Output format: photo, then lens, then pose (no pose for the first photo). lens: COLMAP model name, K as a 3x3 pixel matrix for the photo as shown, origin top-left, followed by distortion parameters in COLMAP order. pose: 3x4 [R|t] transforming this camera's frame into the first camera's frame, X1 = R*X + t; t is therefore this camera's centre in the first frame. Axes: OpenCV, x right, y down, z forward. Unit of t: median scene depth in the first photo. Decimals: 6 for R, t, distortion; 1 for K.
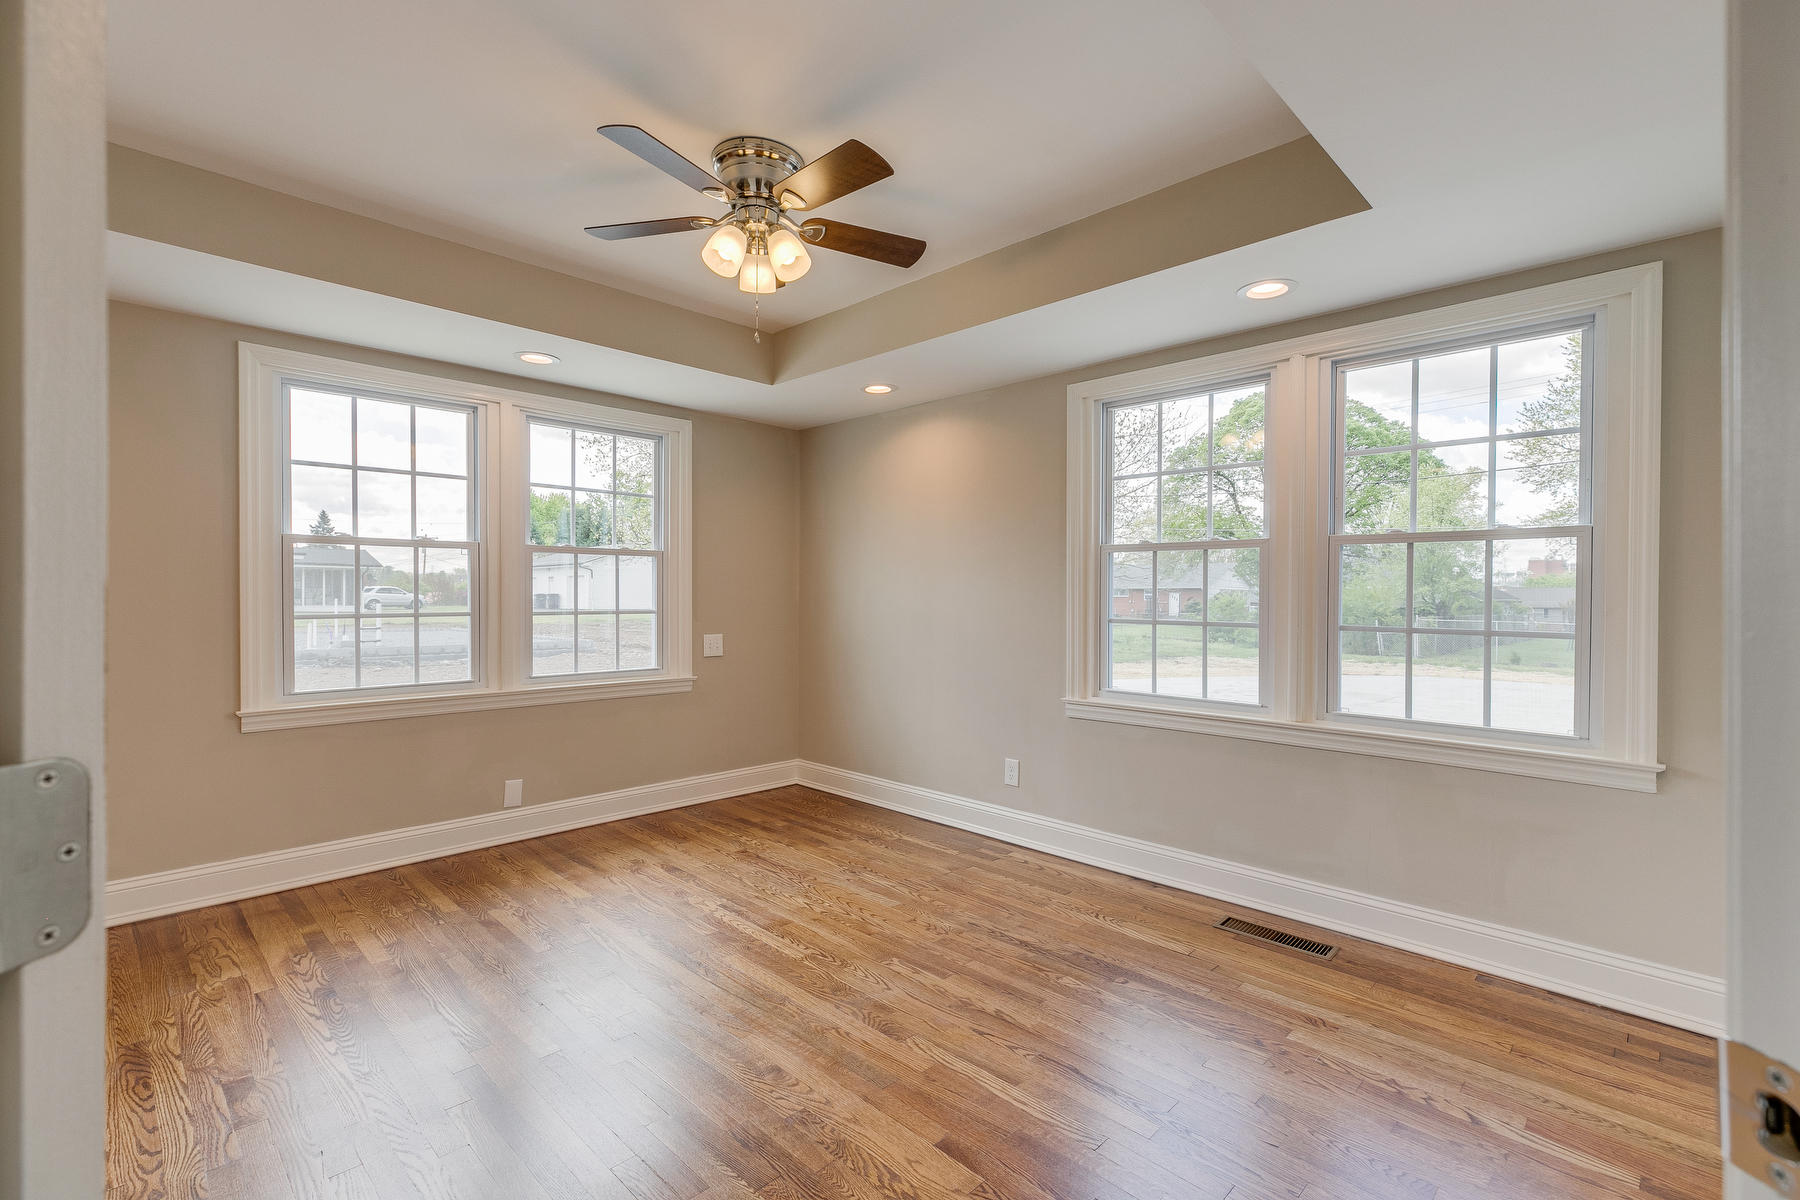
lens RADIAL K [[810.8, 0, 903.7], [0, 810.8, 598.3], [0, 0, 1]] dist [0.001222, 0.000080]
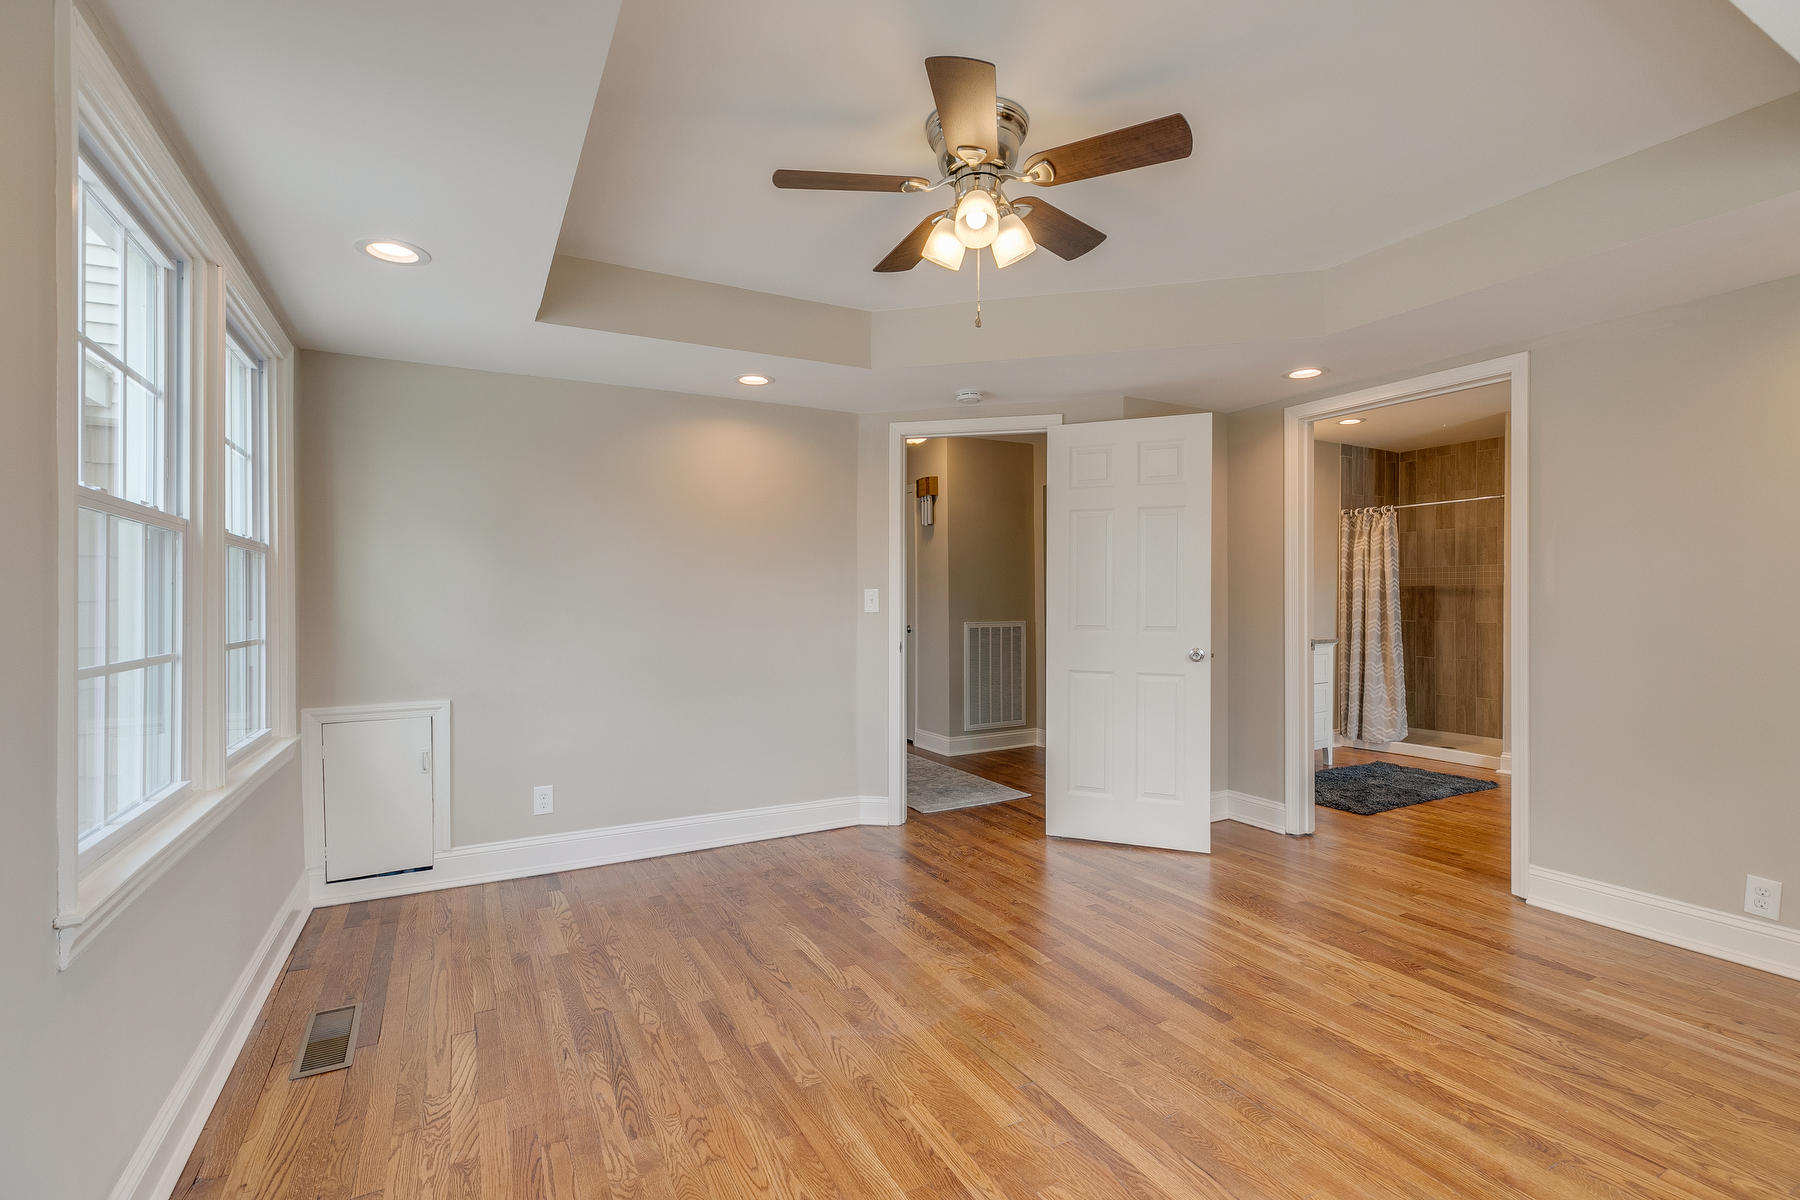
lens RADIAL K [[810.8, 0, 903.7], [0, 810.8, 598.3], [0, 0, 1]] dist [0.001222, 0.000080]
pose [[-0.959315, 0.000195, 0.282339, -0.348004], [0.001148, 0.999994, 0.003210, -0.016029], [-0.282337, 0.003404, -0.959309, 1.830037]]
